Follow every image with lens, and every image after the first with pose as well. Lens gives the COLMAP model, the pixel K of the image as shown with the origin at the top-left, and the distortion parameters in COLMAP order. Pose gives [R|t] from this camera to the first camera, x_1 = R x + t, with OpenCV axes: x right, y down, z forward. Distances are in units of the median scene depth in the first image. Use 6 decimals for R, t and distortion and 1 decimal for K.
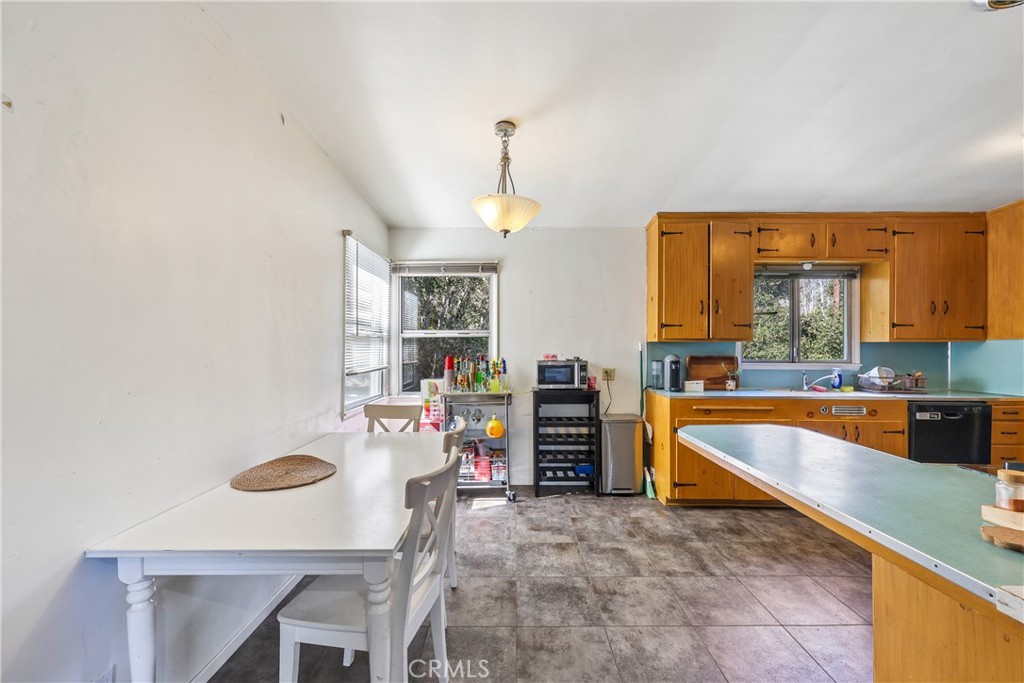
lens RADIAL K [[413.0, 0, 512.0], [0, 413.0, 341.5], [0, 0, 1]] dist [-0.000515, -0.000027]
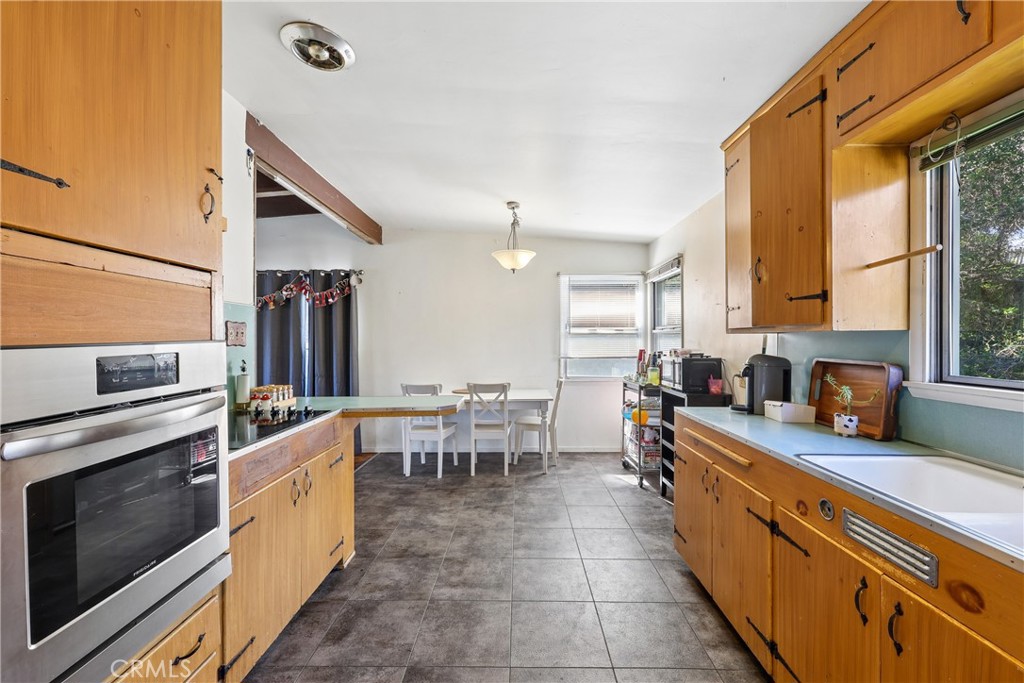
lens RADIAL K [[413.0, 0, 512.0], [0, 413.0, 341.5], [0, 0, 1]] dist [-0.000515, -0.000027]
pose [[-0.003396, 0.000032, -0.999994, 1.046820], [0.014394, 0.999896, -0.000017, 0.007235], [0.999891, -0.014394, -0.003396, 0.660231]]
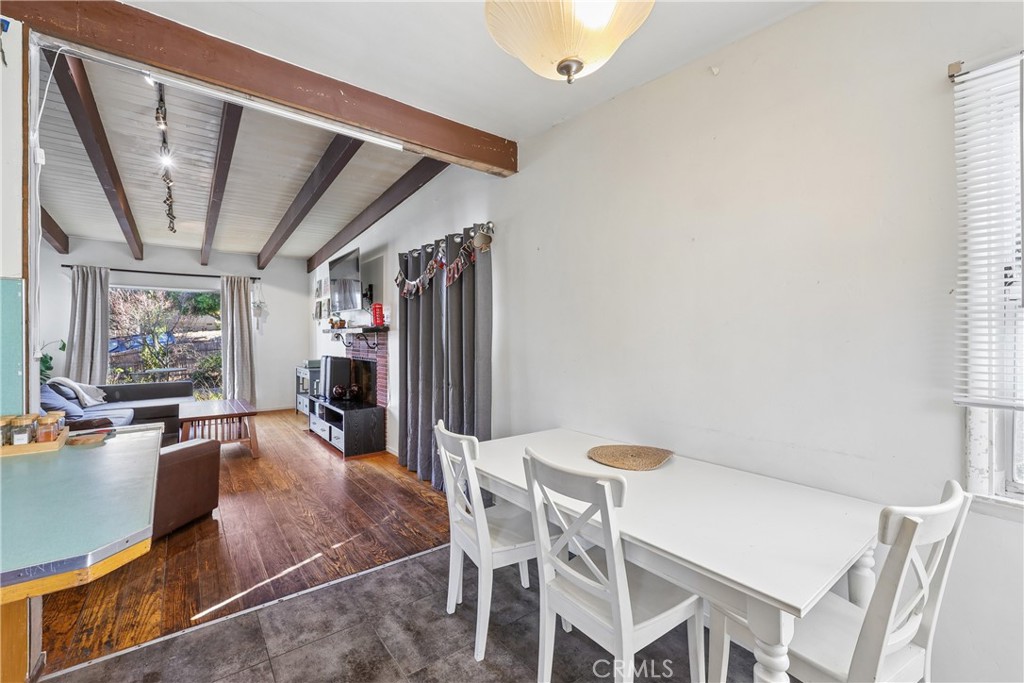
lens RADIAL K [[416.8, 0, 510.2], [0, 416.8, 332.3], [0, 0, 1]] dist [0.002712, 0.000411]
pose [[-0.799272, -0.003577, -0.600959, 0.176472], [0.007636, 0.999841, -0.016107, 0.006524], [0.600921, -0.017462, -0.799118, 0.870439]]
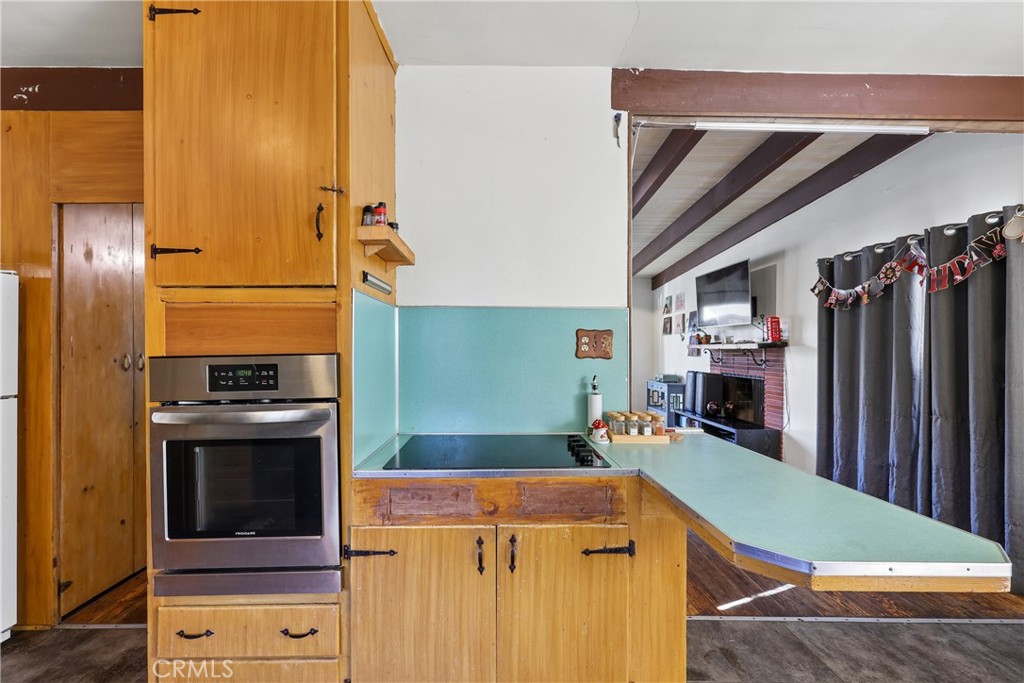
lens RADIAL K [[424.9, 0, 509.7], [0, 424.9, 348.4], [0, 0, 1]] dist [0.002374, -0.000068]
pose [[-0.999782, -0.005207, -0.020204, 0.507788], [-0.004962, 0.999913, -0.012197, 0.002084], [0.020266, -0.012094, -0.999721, 0.788725]]
